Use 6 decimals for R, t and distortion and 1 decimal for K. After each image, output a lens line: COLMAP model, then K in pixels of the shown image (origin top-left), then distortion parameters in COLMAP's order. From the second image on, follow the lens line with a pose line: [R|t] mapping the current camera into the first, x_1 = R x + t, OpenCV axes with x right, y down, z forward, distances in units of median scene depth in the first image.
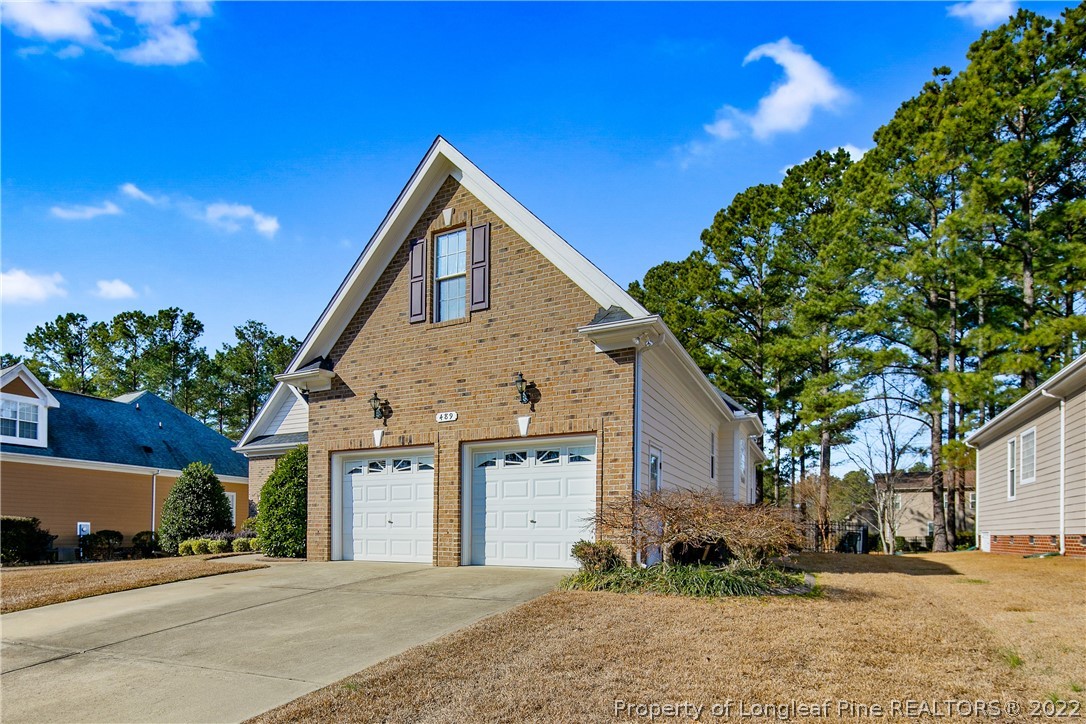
lens RADIAL K [[524.4, 0, 544.2], [0, 524.4, 355.6], [0, 0, 1]] dist [-0.001298, -0.001065]
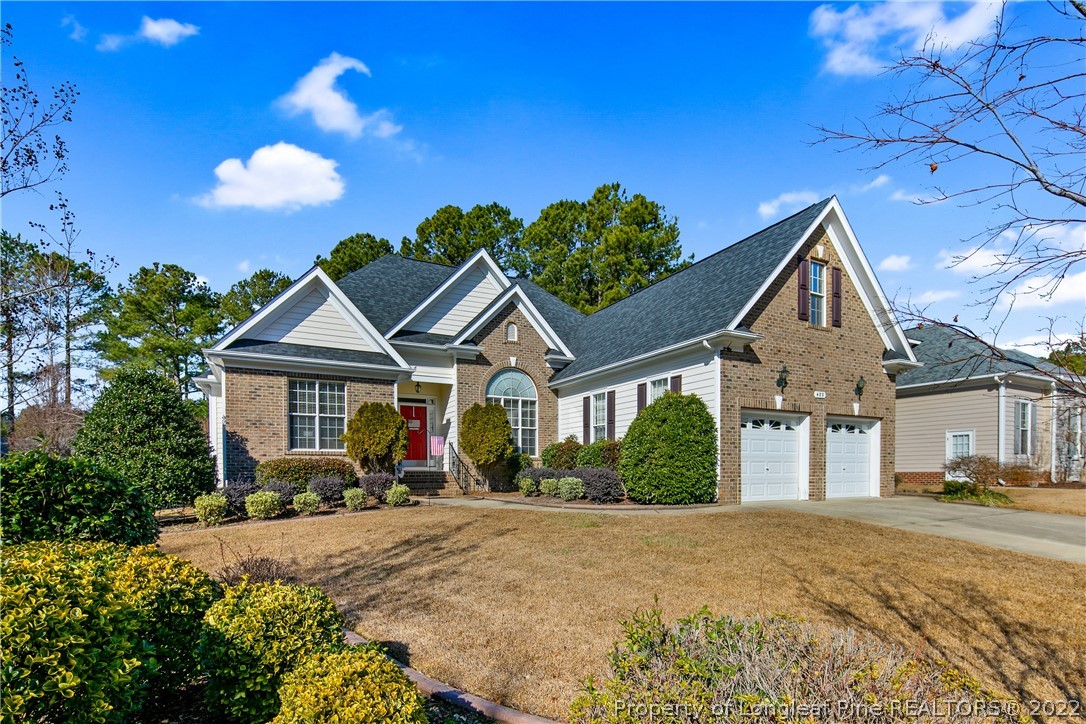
lens RADIAL K [[439.3, 0, 563.4], [0, 439.3, 335.2], [0, 0, 1]] dist [-0.001213, -0.000149]
pose [[0.652802, 0.222141, 0.724226, -1.444862], [-0.235851, 0.968121, -0.084360, 0.212626], [-0.719878, -0.115739, 0.684383, 0.678234]]
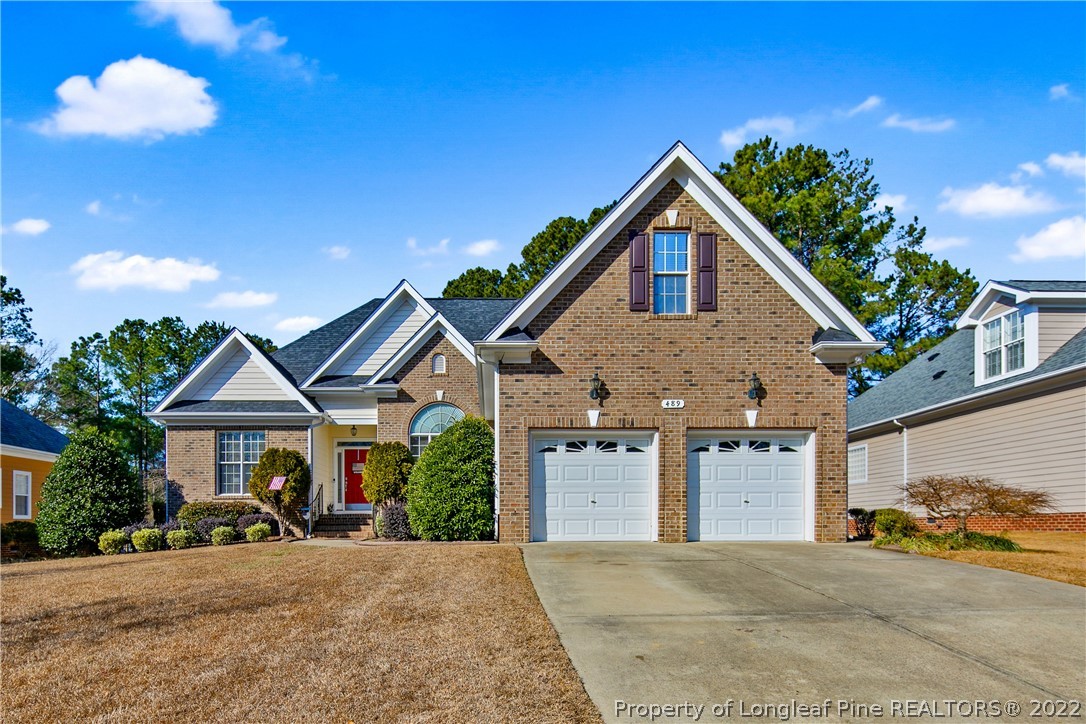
lens RADIAL K [[533.3, 0, 541.7], [0, 533.3, 346.2], [0, 0, 1]] dist [0.002360, -0.001203]
pose [[0.900653, 0.133136, 0.413642, -0.852192], [-0.130059, 0.990862, -0.035733, 0.070274], [-0.414620, -0.021615, 0.909738, 0.115489]]
